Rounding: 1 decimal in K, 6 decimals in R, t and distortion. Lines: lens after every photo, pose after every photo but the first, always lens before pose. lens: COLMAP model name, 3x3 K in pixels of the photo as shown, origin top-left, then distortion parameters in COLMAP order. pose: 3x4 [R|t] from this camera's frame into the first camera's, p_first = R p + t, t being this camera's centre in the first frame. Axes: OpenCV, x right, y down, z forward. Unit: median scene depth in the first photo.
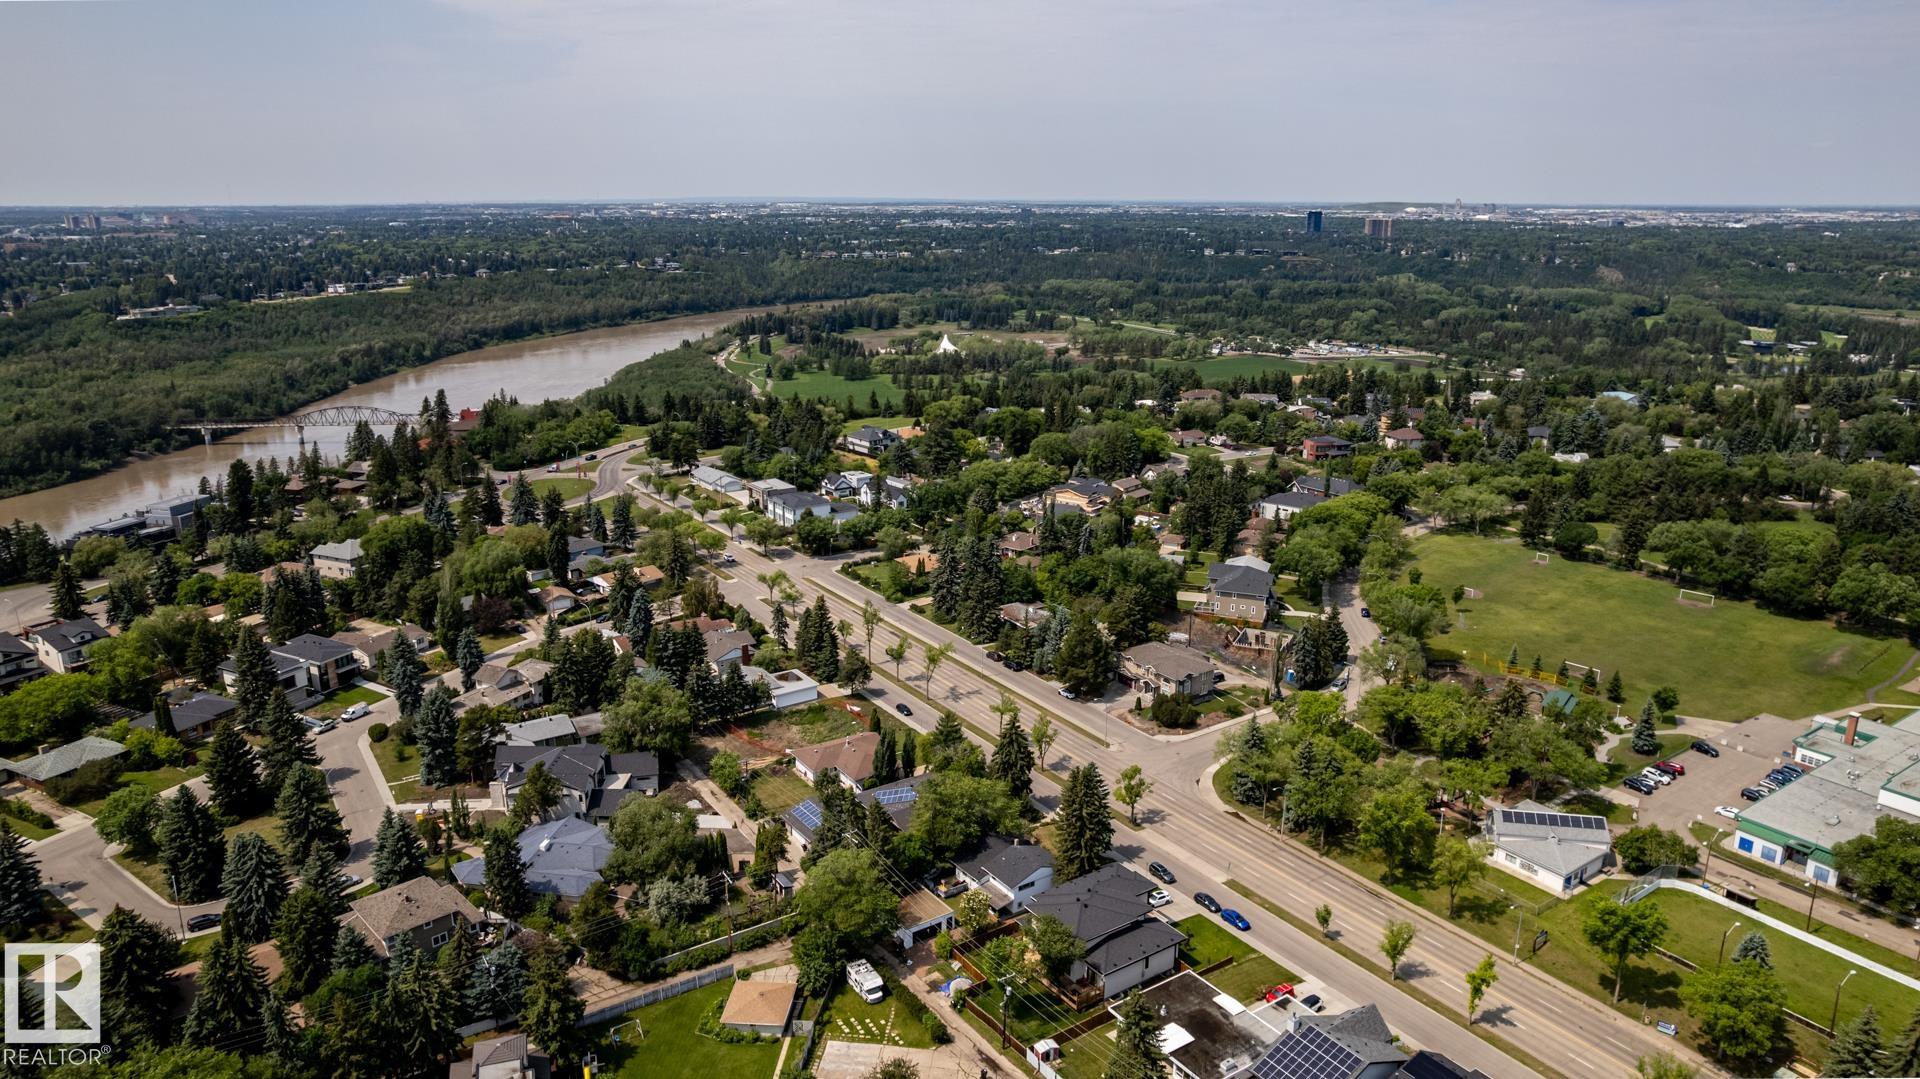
lens RADIAL K [[1231.2, 0, 957.2], [0, 1231.2, 534.5], [0, 0, 1]] dist [-0.074050, 0.060452]
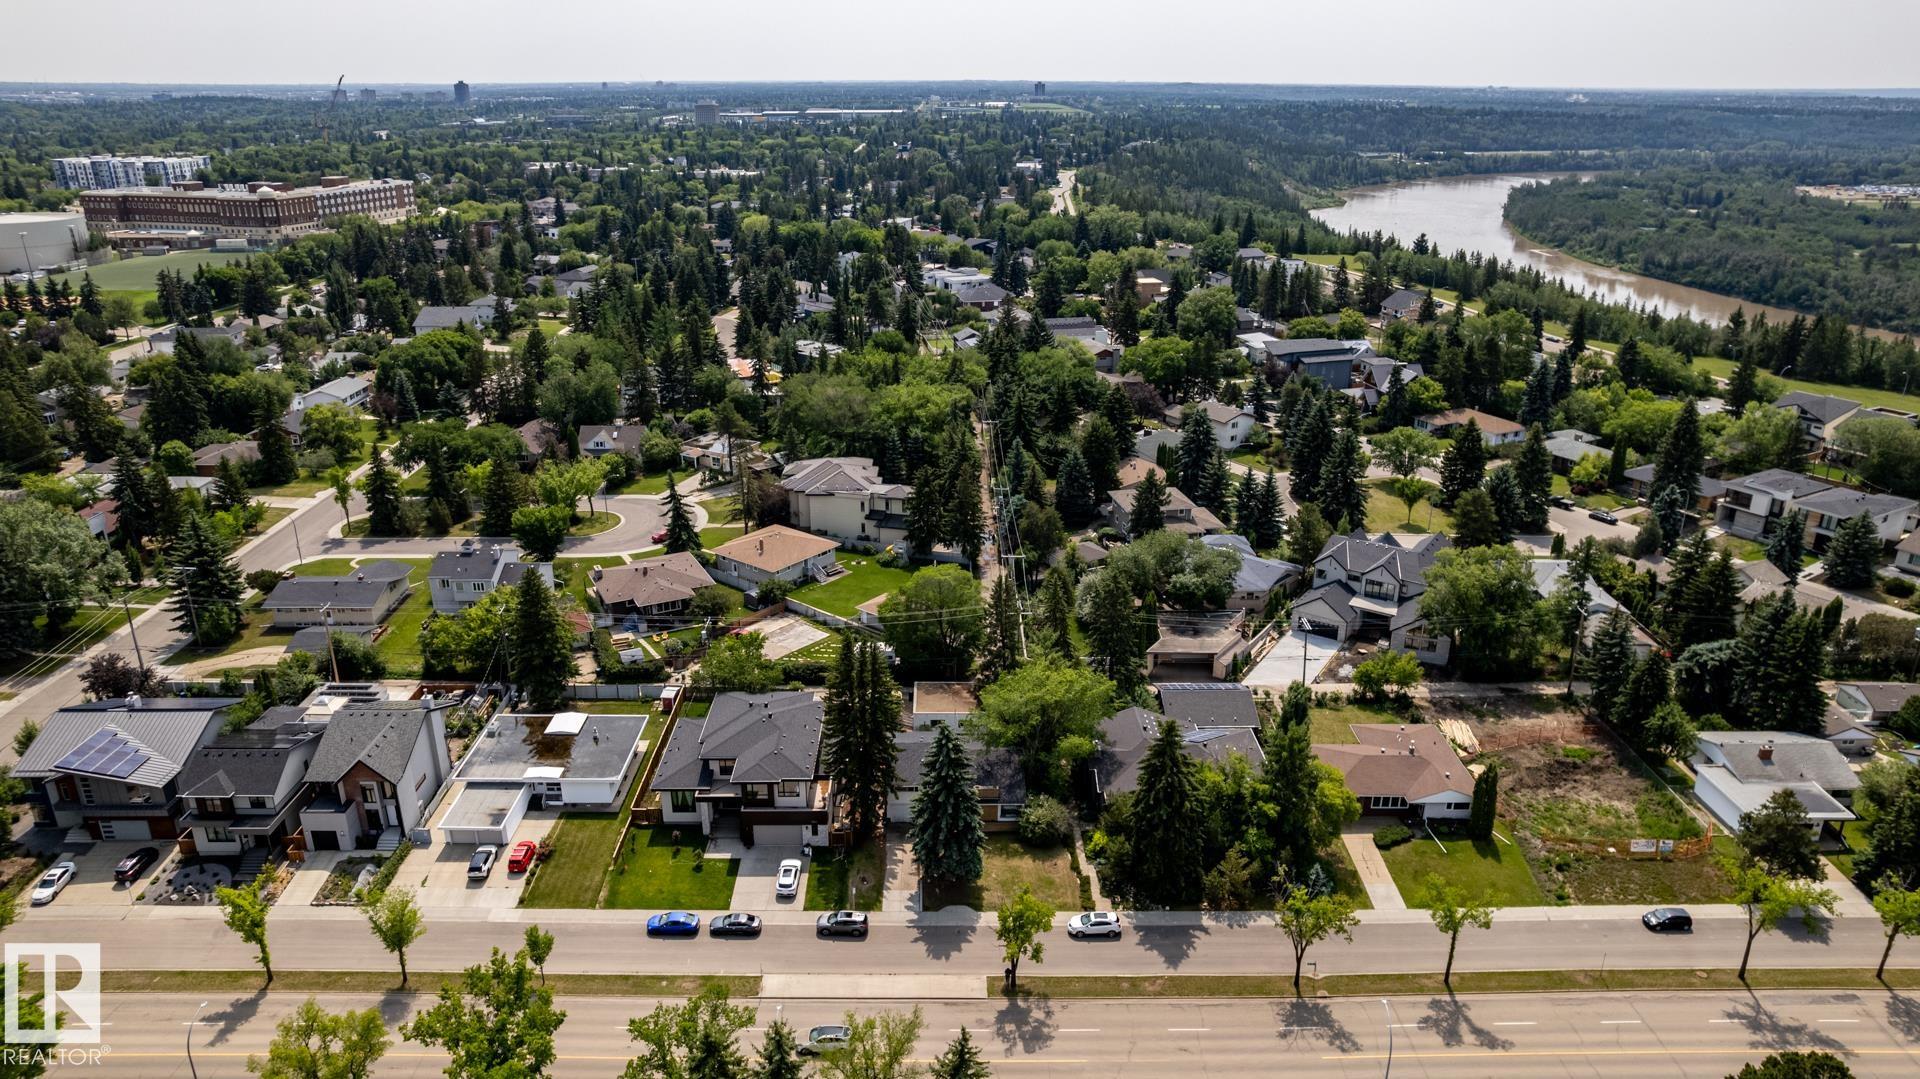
lens RADIAL K [[1231.2, 0, 957.6], [0, 1231.2, 540.3], [0, 0, 1]] dist [-0.074050, 0.060452]
pose [[-0.551072, 0.294982, -0.780581, 0.558919], [-0.222597, 0.849573, 0.478202, -0.180830], [0.804221, 0.437278, -0.402513, 1.235524]]
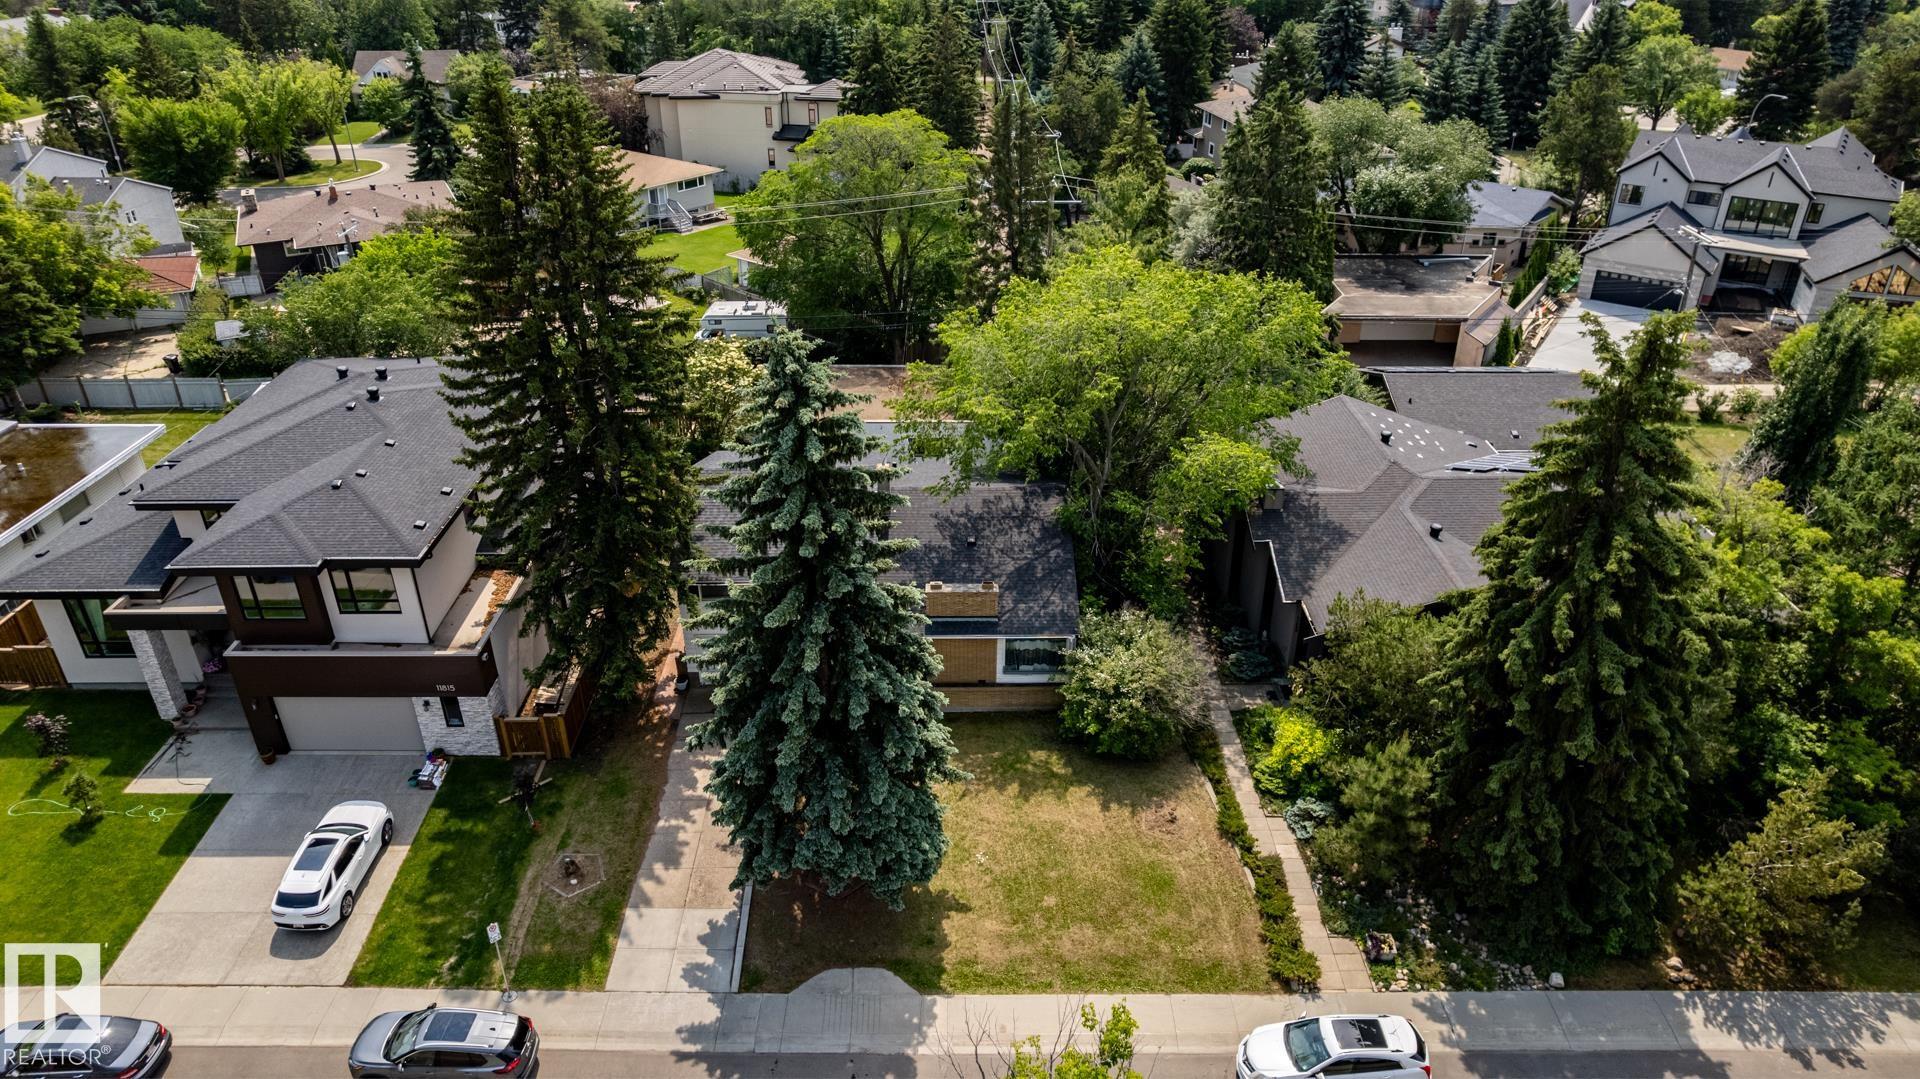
lens RADIAL K [[1231.2, 0, 954.7], [0, 1231.2, 538.7], [0, 0, 1]] dist [-0.074050, 0.060452]
pose [[-0.559984, 0.400206, -0.725433, 0.226357], [-0.215534, 0.775077, 0.593971, 0.111518], [0.799977, 0.488969, -0.347772, 1.109918]]
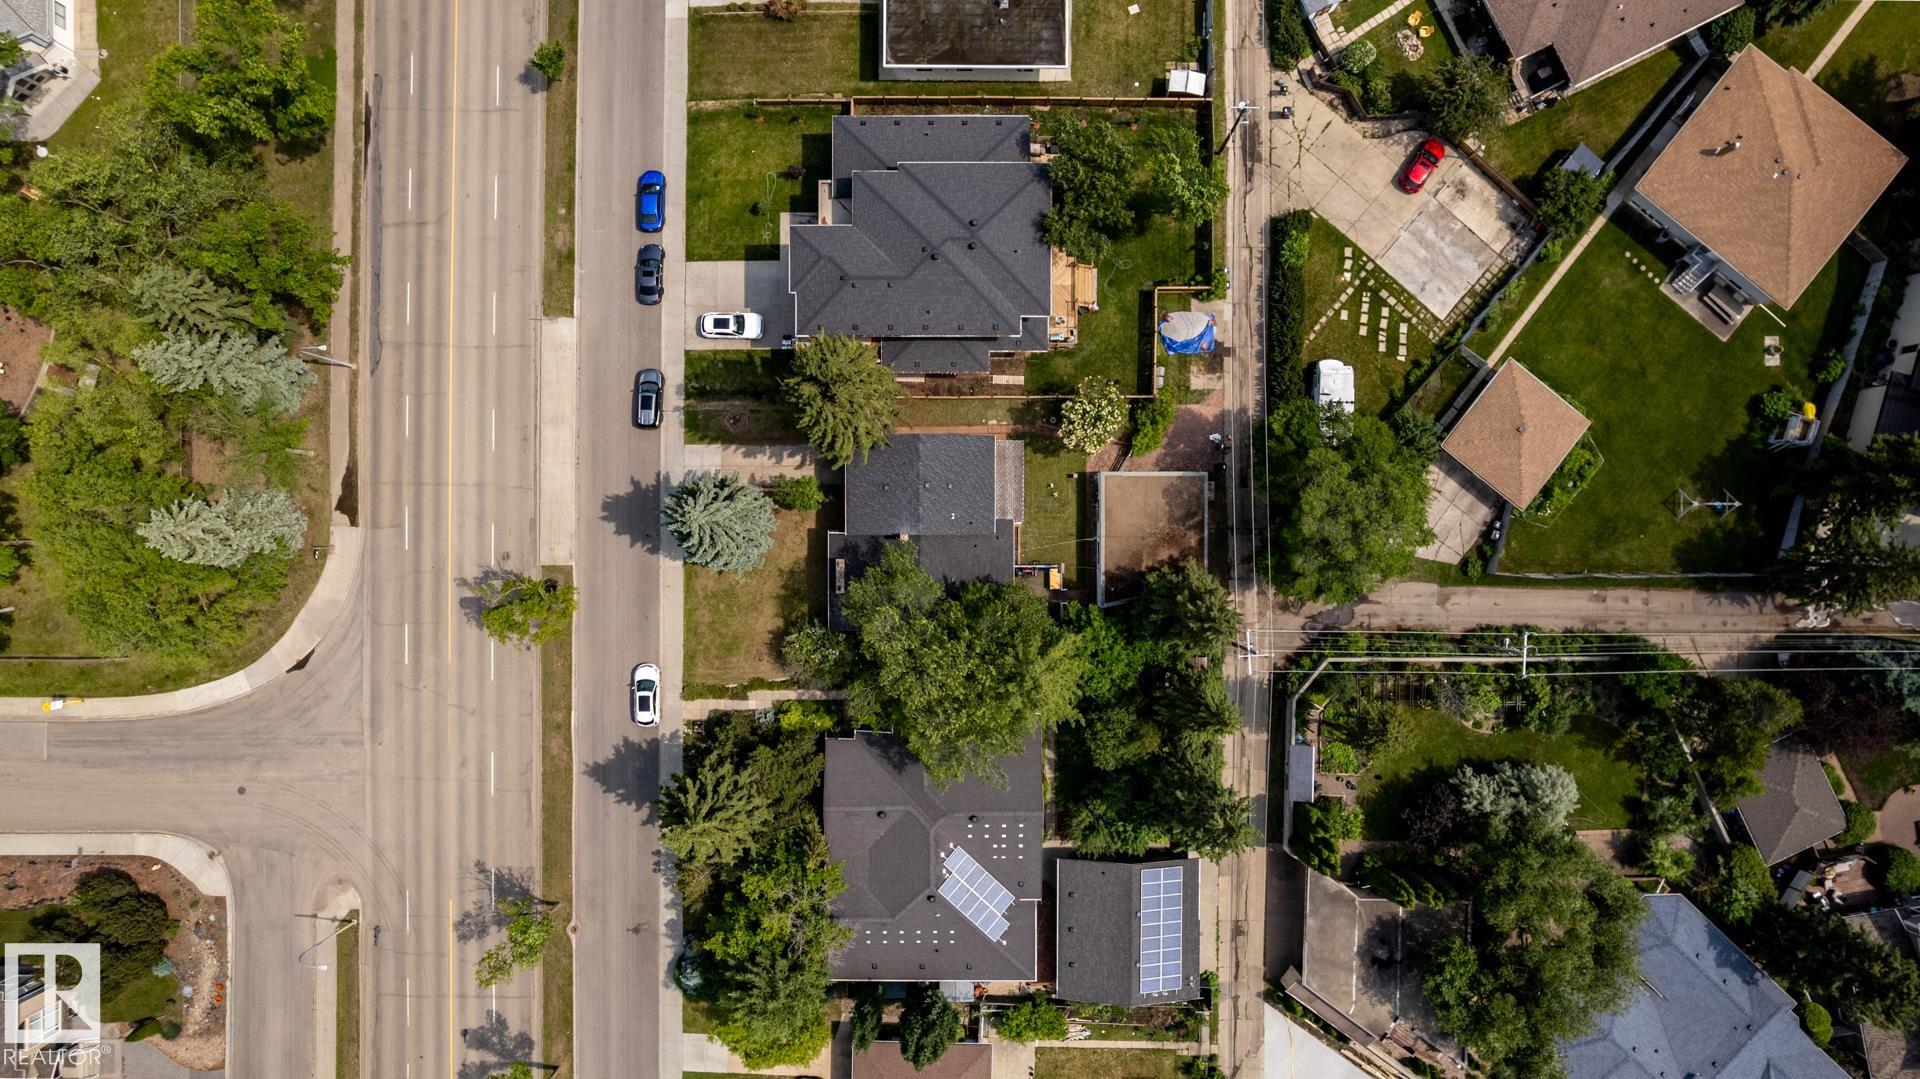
lens RADIAL K [[1231.2, 0, 964.4], [0, 1231.2, 538.2], [0, 0, 1]] dist [-0.074050, 0.060452]
pose [[-0.826745, -0.562573, 0.002073, 0.027486], [0.153398, -0.221882, 0.962932, -0.207345], [-0.541259, 0.796417, 0.269738, 0.863126]]
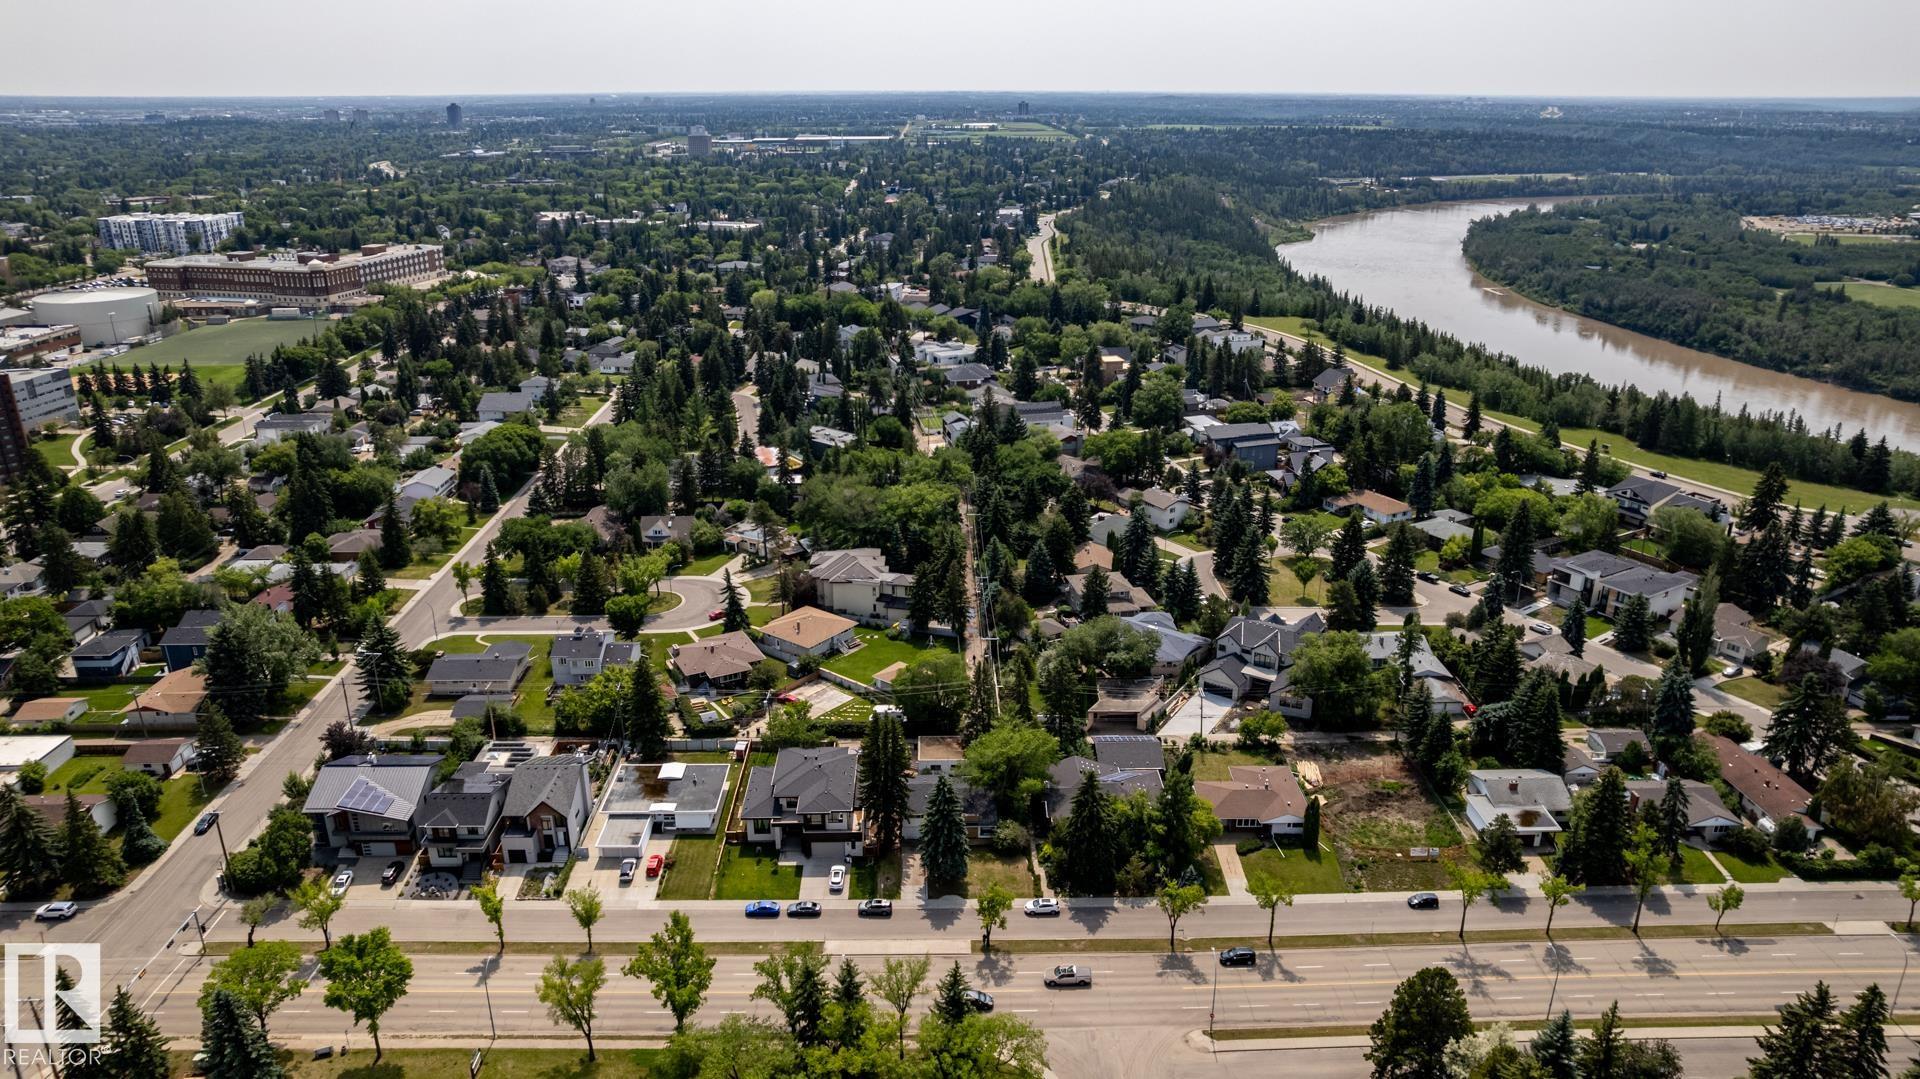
lens RADIAL K [[1231.2, 0, 958.2], [0, 1231.2, 536.4], [0, 0, 1]] dist [-0.074050, 0.060452]
pose [[-0.540710, 0.291128, -0.789226, 0.781684], [-0.222479, 0.855306, 0.467926, -0.397017], [0.811256, 0.428599, -0.397703, 1.324439]]
